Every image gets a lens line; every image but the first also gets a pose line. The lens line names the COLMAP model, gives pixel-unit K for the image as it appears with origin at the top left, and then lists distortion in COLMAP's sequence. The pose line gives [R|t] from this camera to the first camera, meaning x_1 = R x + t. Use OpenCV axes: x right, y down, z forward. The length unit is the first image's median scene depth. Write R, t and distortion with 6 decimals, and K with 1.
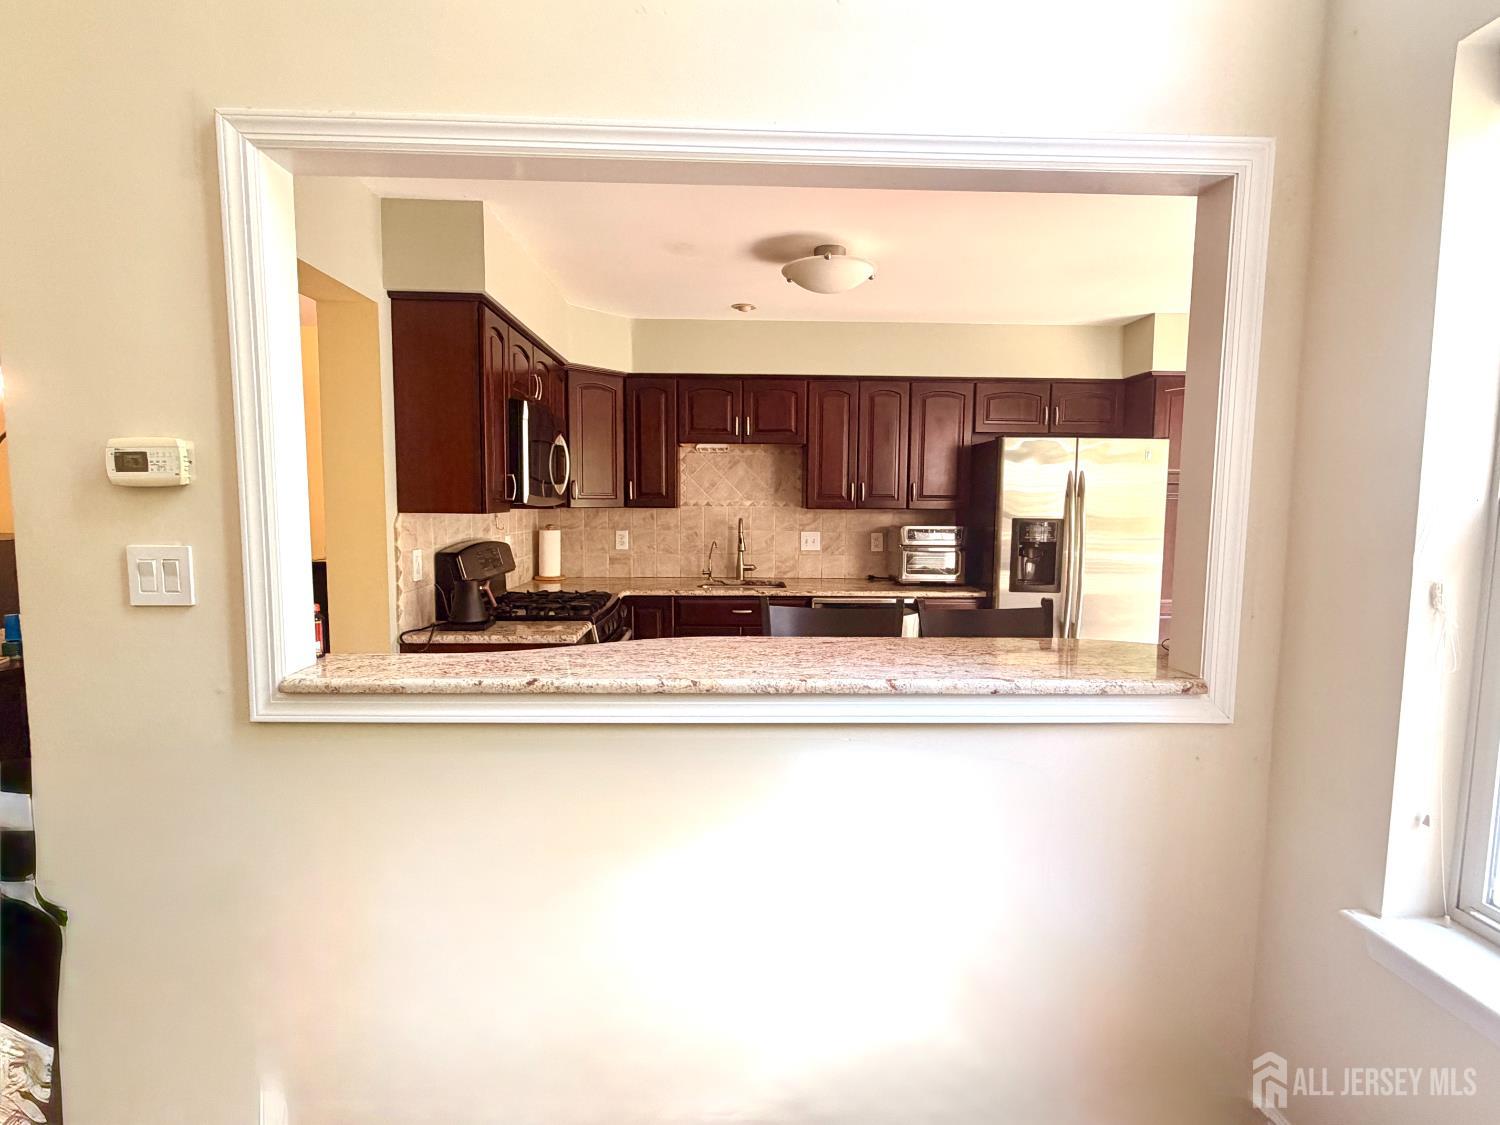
lens RADIAL K [[741.5, 0, 751.9], [0, 741.5, 569.3], [0, 0, 1]] dist [0.001543, -0.000654]
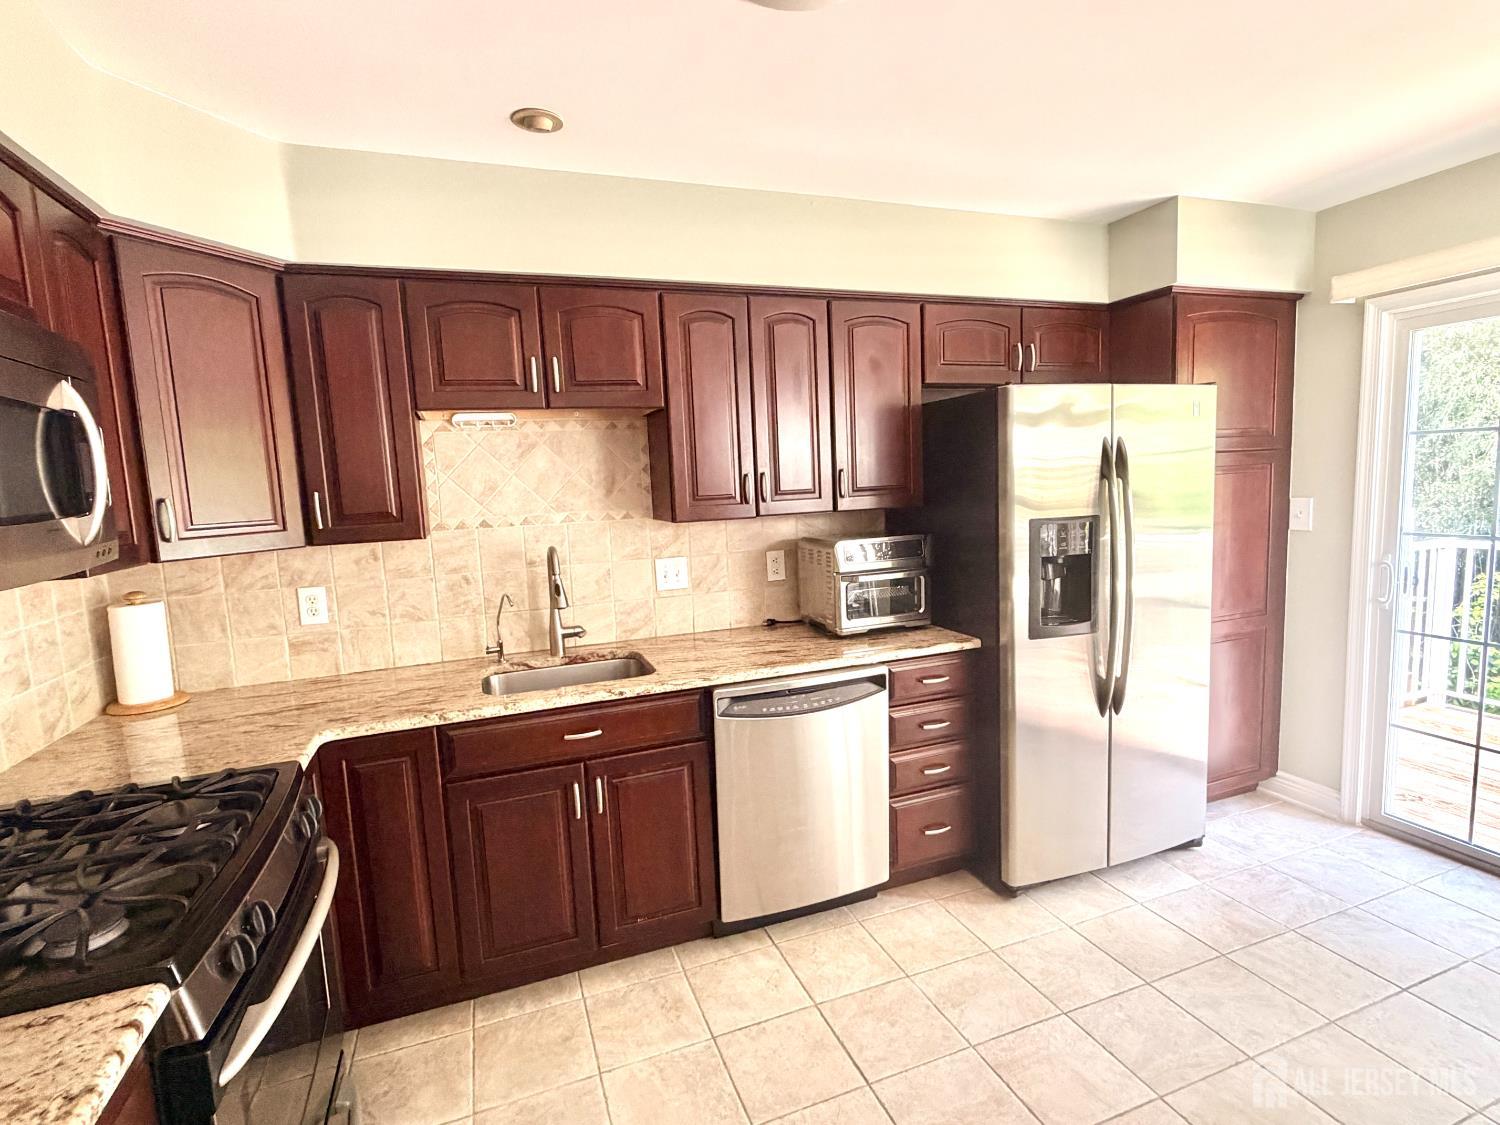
lens RADIAL K [[741.5, 0, 751.9], [0, 741.5, 569.3], [0, 0, 1]] dist [0.001543, -0.000654]
pose [[0.945614, -0.088925, 0.312901, -0.047891], [0.082664, 0.996023, 0.033250, -0.058113], [-0.314613, -0.005576, 0.949204, 0.429175]]
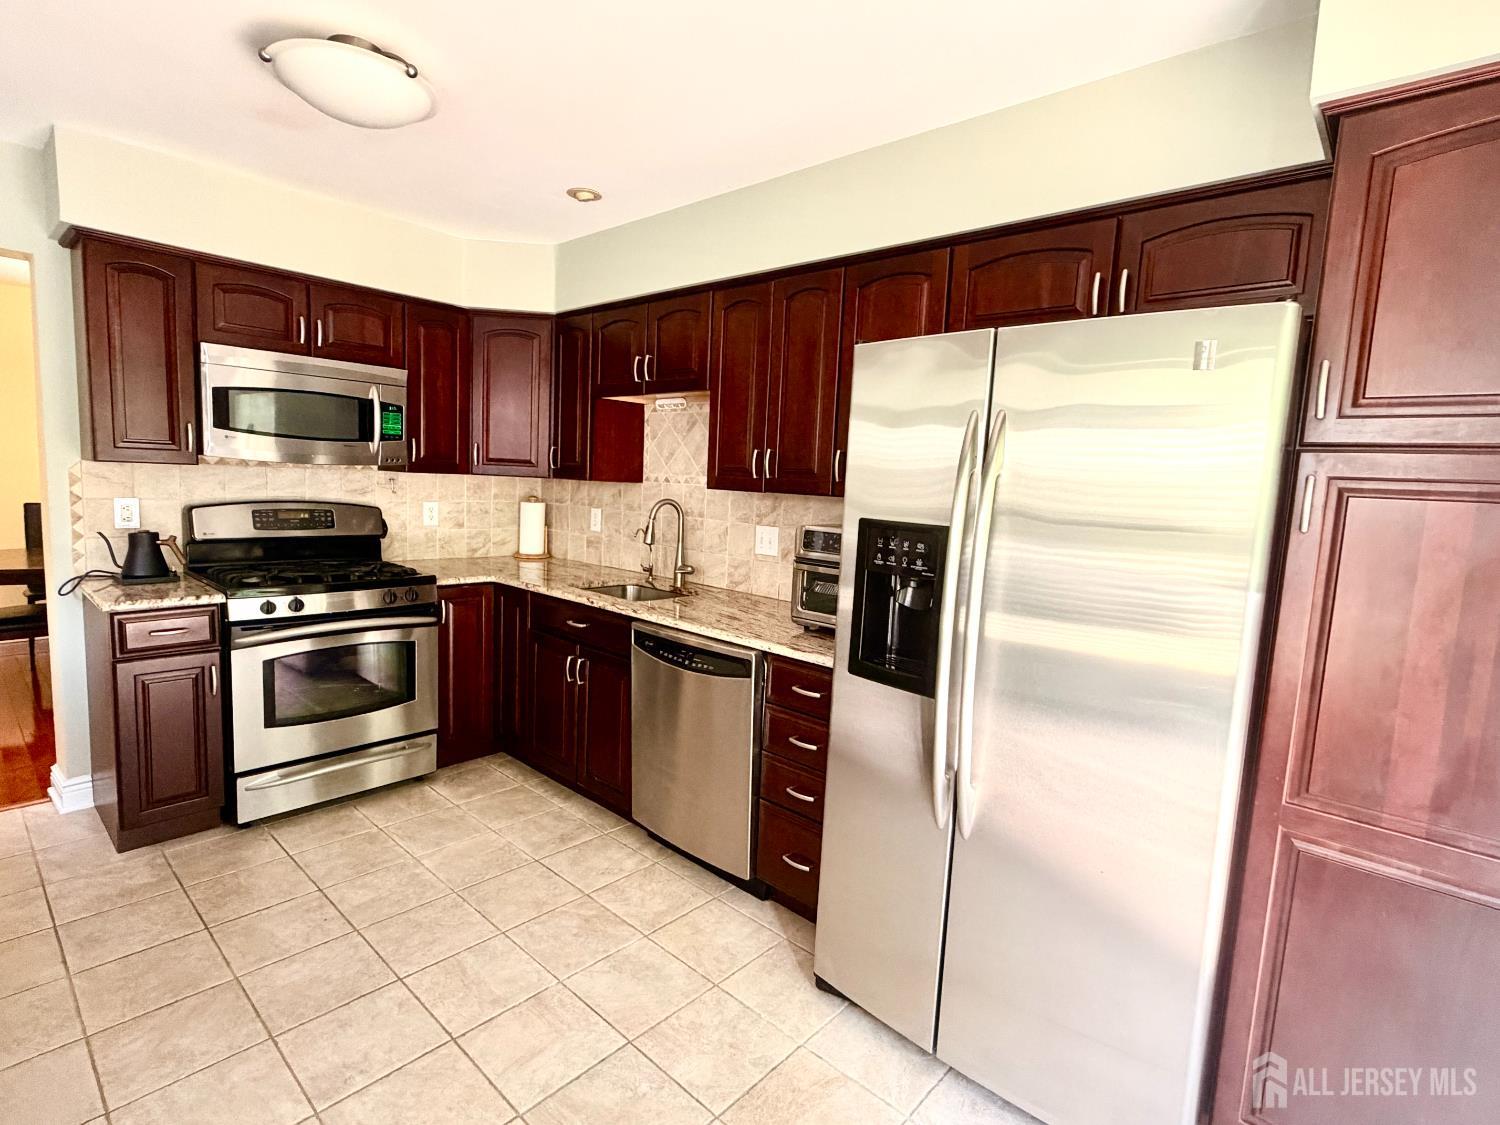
lens RADIAL K [[743.5, 0, 749.9], [0, 743.5, 561.3], [0, 0, 1]] dist [0.001432, 0.000115]
pose [[0.717611, 0.105391, -0.688424, 0.542520], [-0.106762, 0.993447, 0.040798, -0.046796], [0.688213, 0.044221, 0.724160, 0.530314]]
